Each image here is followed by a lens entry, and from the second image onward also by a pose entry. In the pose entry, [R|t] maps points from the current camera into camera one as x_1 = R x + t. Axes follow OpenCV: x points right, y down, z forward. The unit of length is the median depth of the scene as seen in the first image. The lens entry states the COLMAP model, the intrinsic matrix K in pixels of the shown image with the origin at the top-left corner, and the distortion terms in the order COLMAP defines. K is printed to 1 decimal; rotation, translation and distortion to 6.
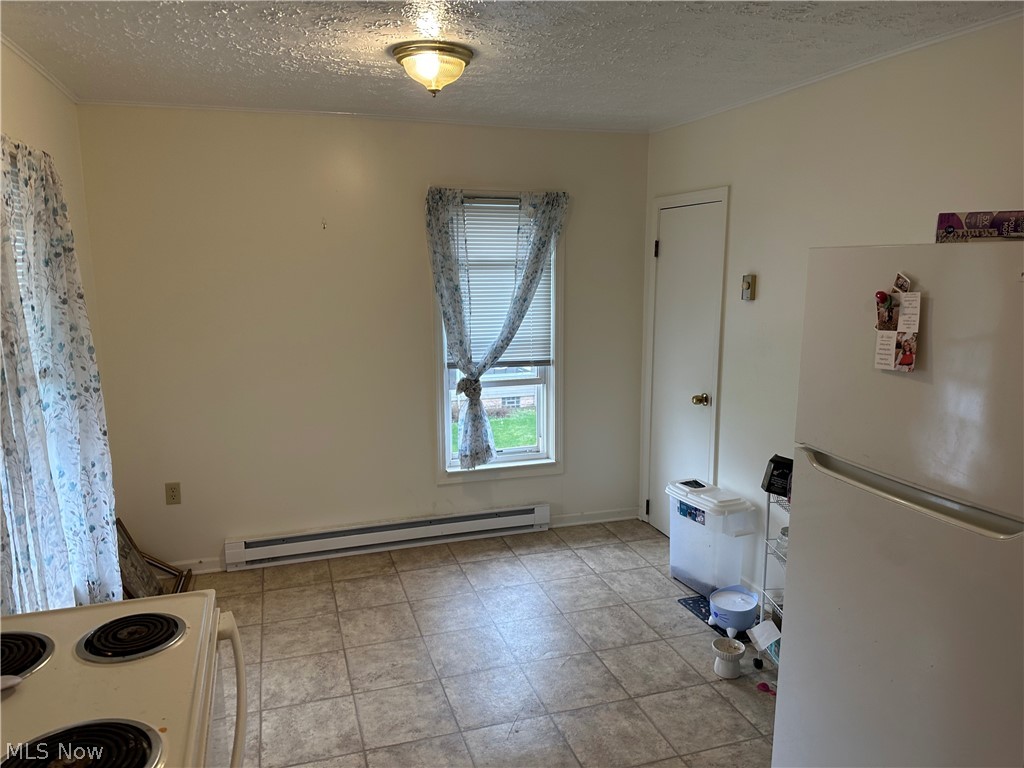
lens RADIAL K [[684.0, 0, 512.0], [0, 684.0, 384.0], [0, 0, 1]] dist [0.225438, -0.398003]
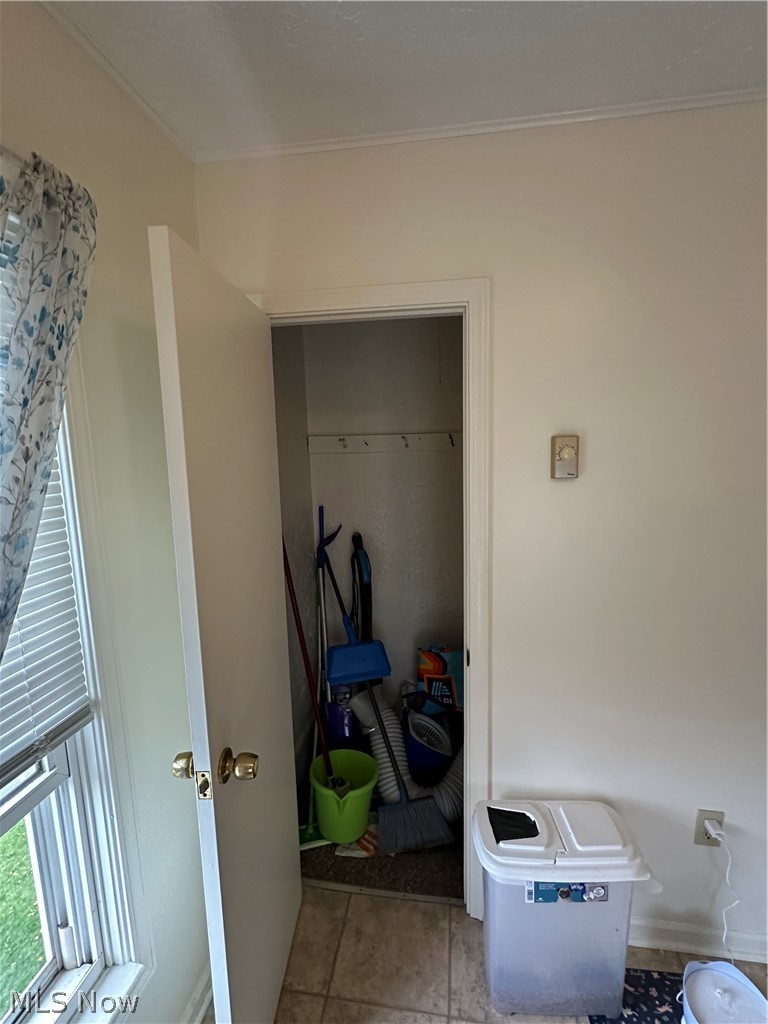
lens RADIAL K [[480.7, 0, 384.0], [0, 480.7, 512.0], [0, 0, 1]] dist [-0.002037, -0.000463]
pose [[0.447588, -0.125762, 0.885353, -0.076188], [0.180778, 0.982345, 0.048148, -0.119609], [-0.875777, 0.138502, 0.462420, 0.807137]]
